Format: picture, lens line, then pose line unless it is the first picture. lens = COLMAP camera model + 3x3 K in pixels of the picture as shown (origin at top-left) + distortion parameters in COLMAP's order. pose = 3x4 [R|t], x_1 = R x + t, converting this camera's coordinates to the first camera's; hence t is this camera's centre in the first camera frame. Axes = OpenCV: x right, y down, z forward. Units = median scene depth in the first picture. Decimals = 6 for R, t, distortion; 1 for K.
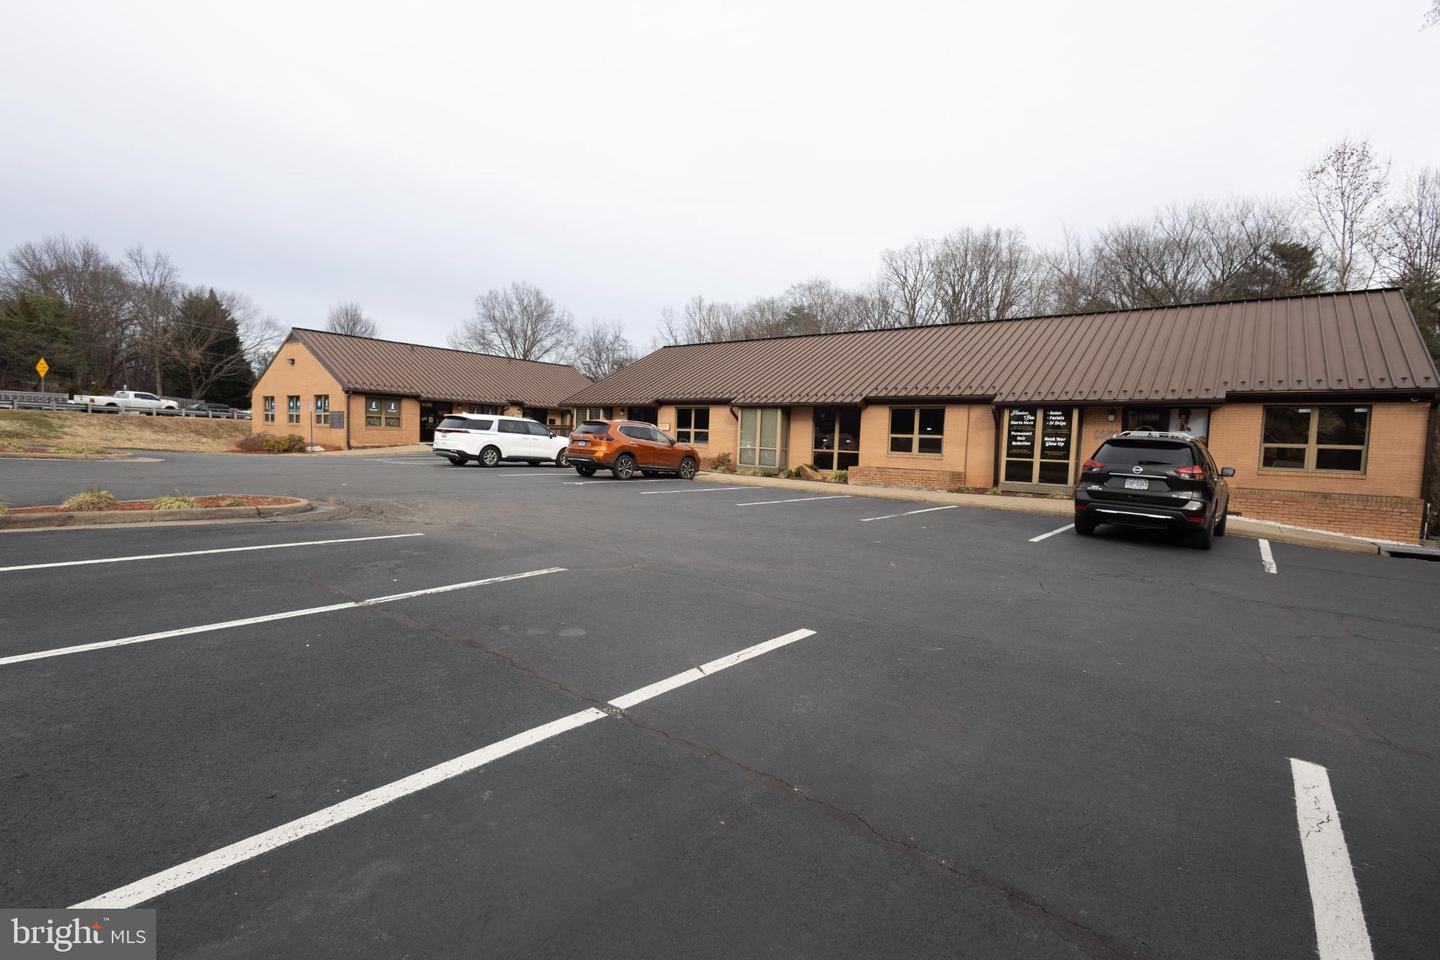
lens RADIAL K [[663.6, 0, 717.1], [0, 663.6, 479.5], [0, 0, 1]] dist [0.004612, 0.000091]
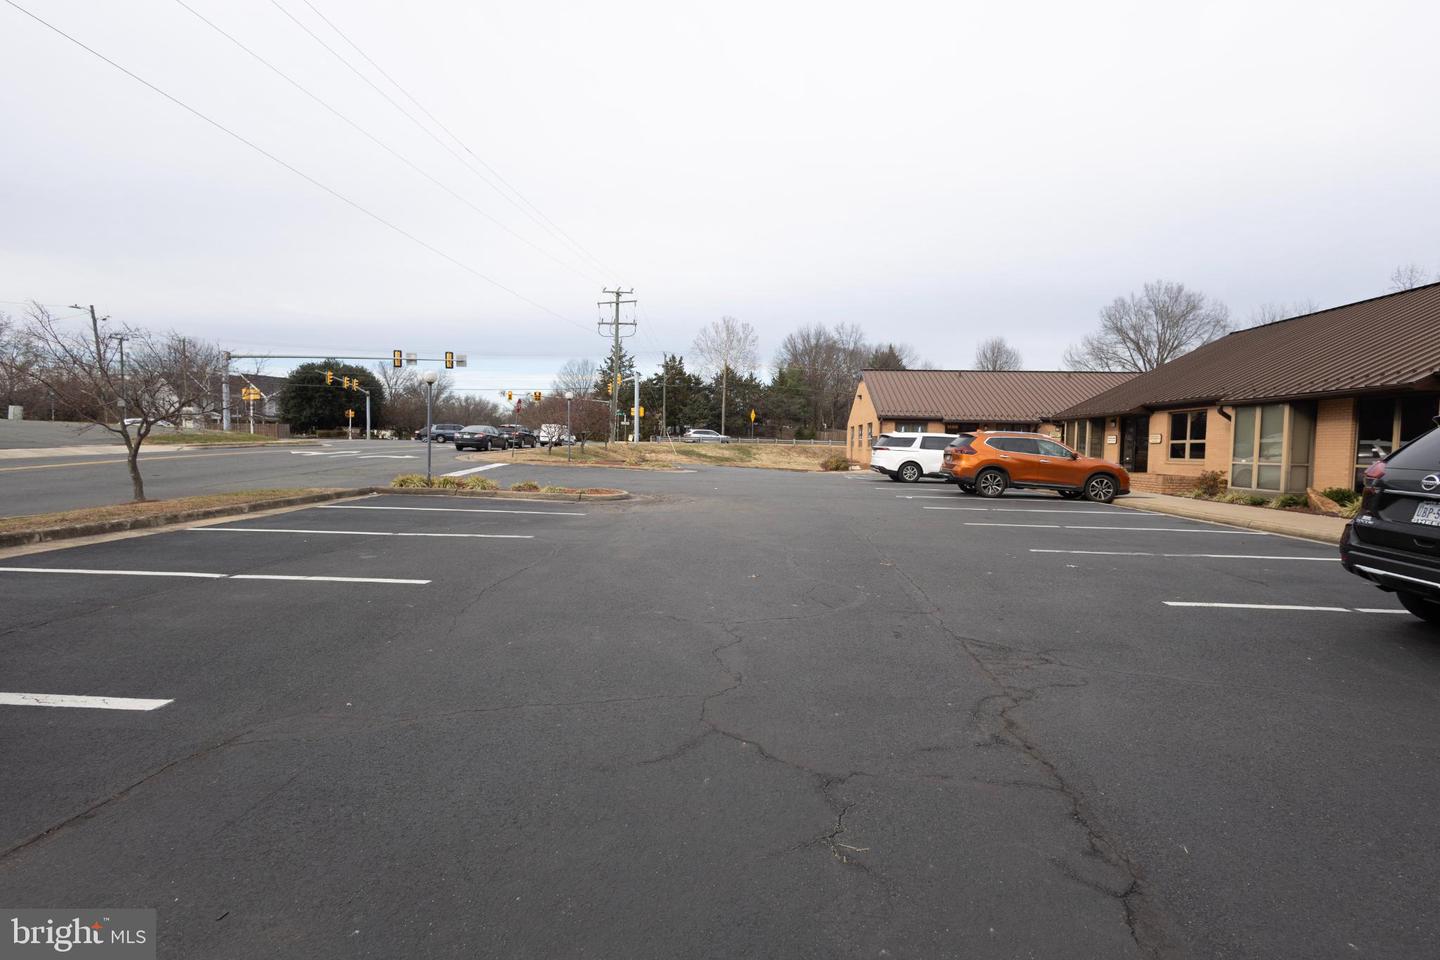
lens RADIAL K [[663.6, 0, 717.5], [0, 663.6, 477.6], [0, 0, 1]] dist [0.004612, 0.000091]
pose [[0.552588, 0.012942, -0.833354, 0.331029], [-0.049749, 0.998609, -0.017480, 0.006101], [0.831968, 0.051117, 0.552464, 0.166909]]
